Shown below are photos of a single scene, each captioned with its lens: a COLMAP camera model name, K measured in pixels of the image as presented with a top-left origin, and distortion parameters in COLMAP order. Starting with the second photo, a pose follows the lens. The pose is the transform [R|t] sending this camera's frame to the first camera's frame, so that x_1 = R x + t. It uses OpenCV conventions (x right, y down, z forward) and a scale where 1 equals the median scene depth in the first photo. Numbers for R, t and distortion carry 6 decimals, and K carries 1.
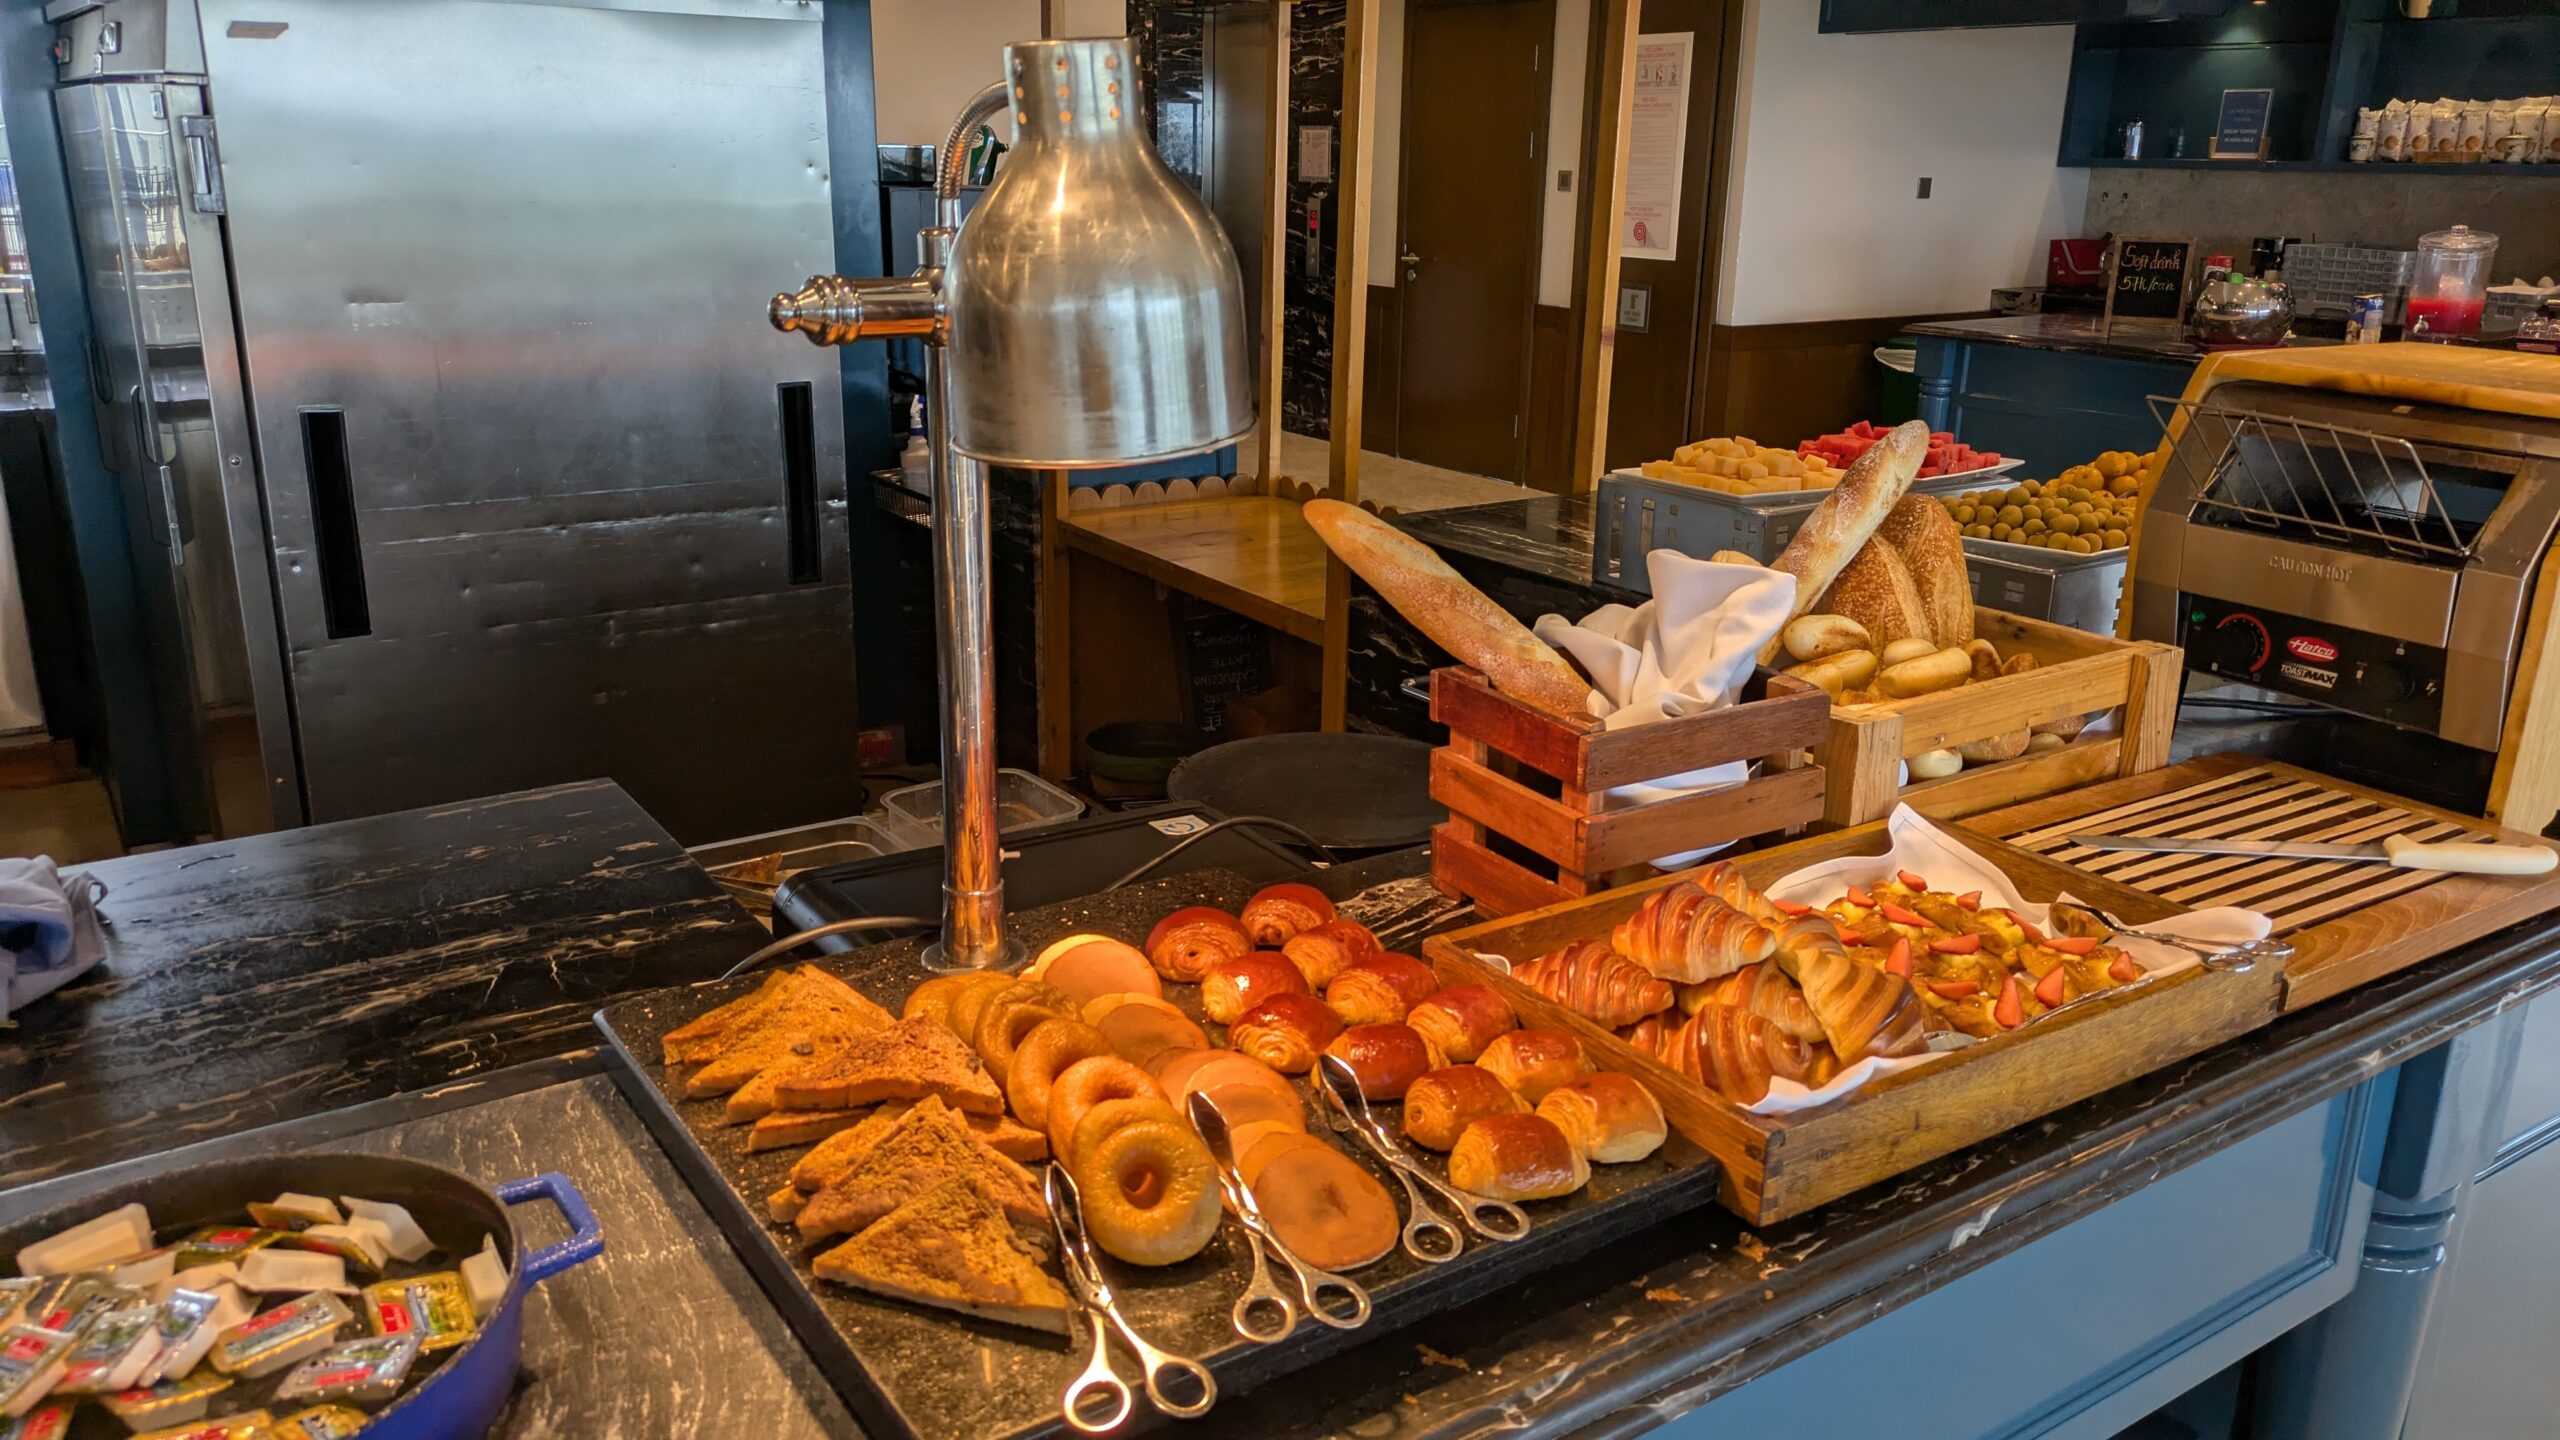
lens RADIAL K [[1928.4, 0, 1278.4], [0, 1928.4, 723.7], [0, 0, 1]] dist [0.010530, 0.006966]
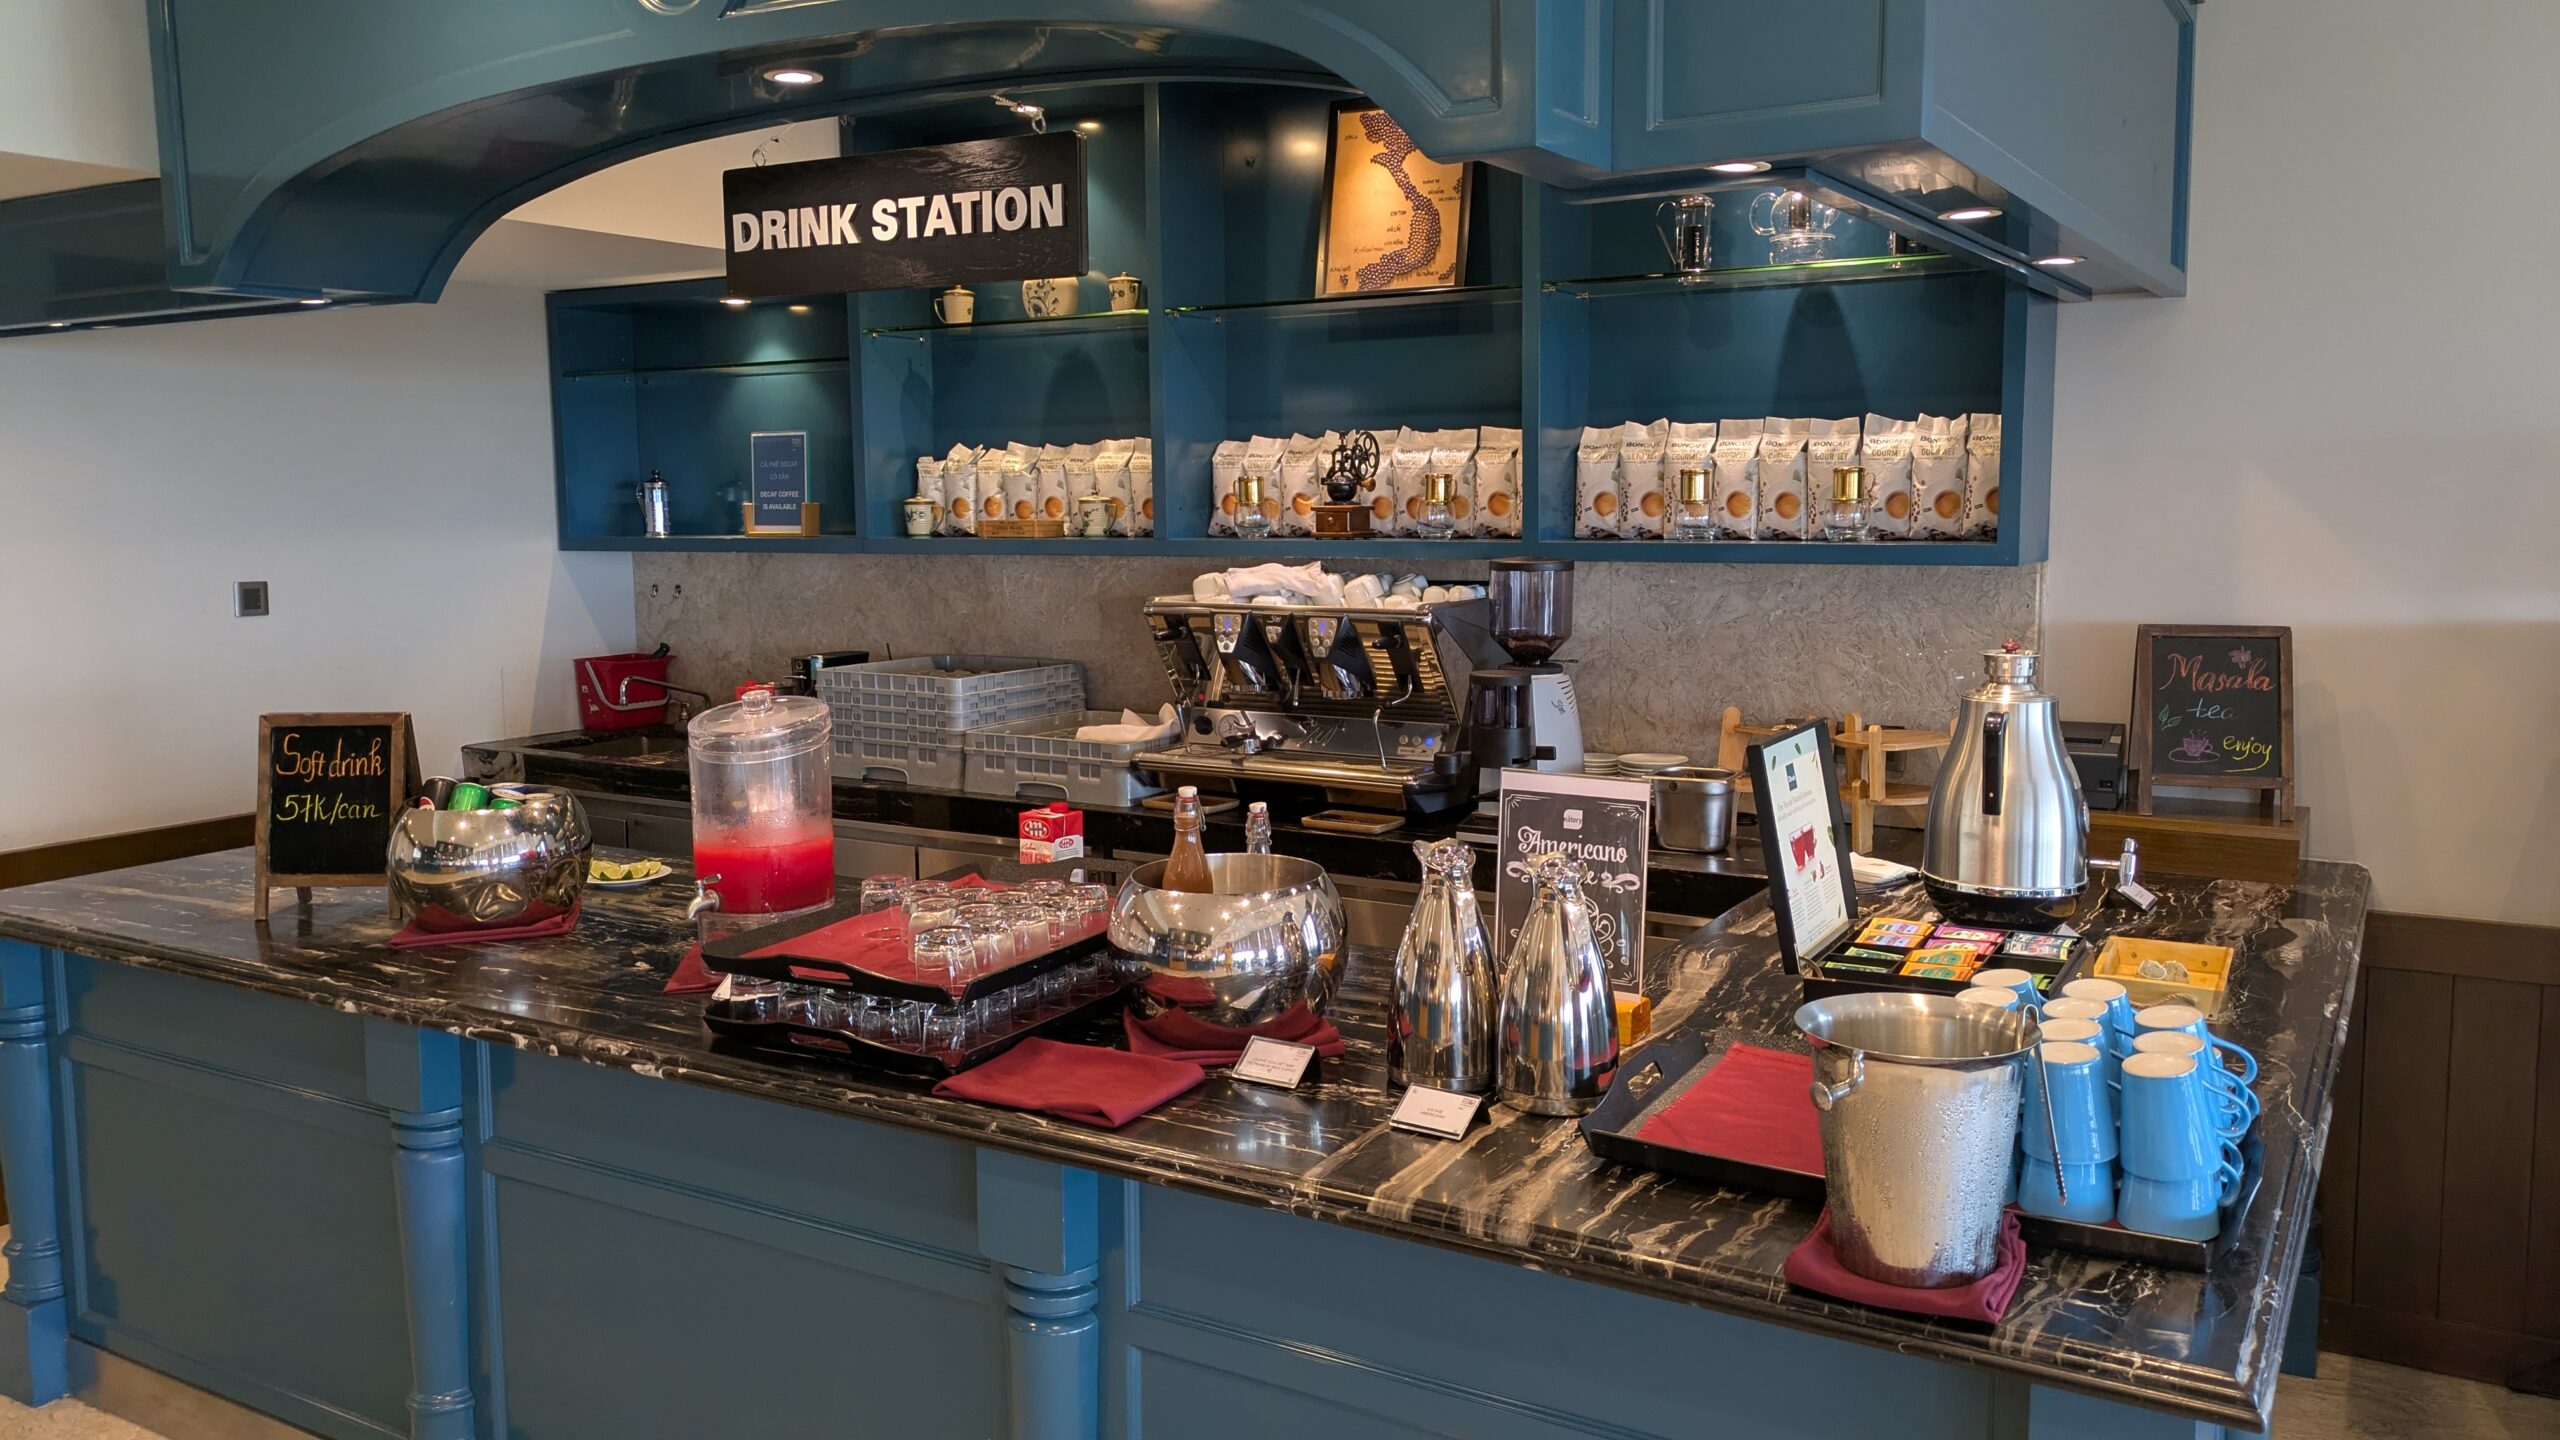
lens RADIAL K [[1928.4, 0, 1280.7], [0, 1928.4, 713.2], [0, 0, 1]] dist [0.010530, 0.006966]
pose [[0.906006, -0.075247, 0.416523, 0.398439], [0.147183, 0.978667, -0.143347, -0.123114], [-0.396851, 0.191178, 0.897753, 0.387239]]
